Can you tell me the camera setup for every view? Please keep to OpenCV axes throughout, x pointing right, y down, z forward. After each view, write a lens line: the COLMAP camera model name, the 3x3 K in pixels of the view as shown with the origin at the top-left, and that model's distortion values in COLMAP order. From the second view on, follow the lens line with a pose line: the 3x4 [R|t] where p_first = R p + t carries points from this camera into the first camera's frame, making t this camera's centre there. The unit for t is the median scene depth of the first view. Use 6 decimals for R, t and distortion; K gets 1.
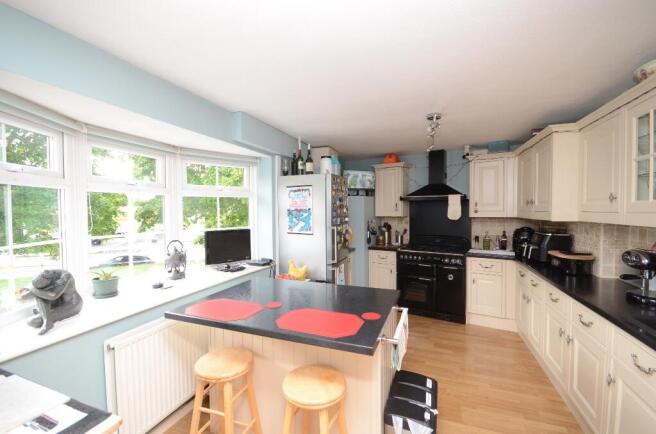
lens RADIAL K [[280.3, 0, 328.0], [0, 280.3, 217.0], [0, 0, 1]] dist [-0.001126, -0.007976]
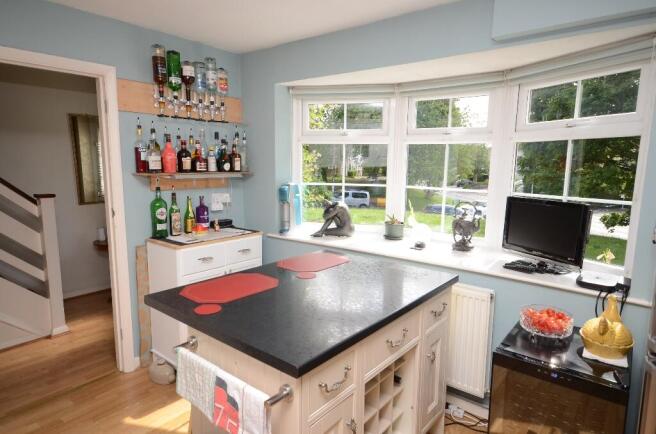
lens RADIAL K [[394.5, 0, 328.0], [0, 394.5, 217.0], [0, 0, 1]] dist [-0.000137, -0.000062]
pose [[-0.317830, 0.136977, -0.938201, 0.462169], [-0.037299, 0.986937, 0.156728, -0.023264], [0.947414, 0.084807, -0.308569, 0.754764]]
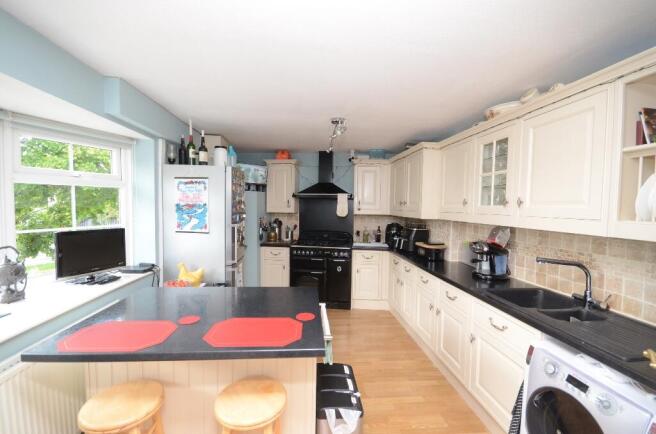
lens RADIAL K [[280.3, 0, 328.0], [0, 280.3, 217.0], [0, 0, 1]] dist [-0.001126, -0.007976]
pose [[0.903104, 0.003433, 0.429408, -0.095913], [-0.011833, 0.999787, 0.016894, -0.008377], [-0.429259, -0.020339, 0.902953, 0.035554]]
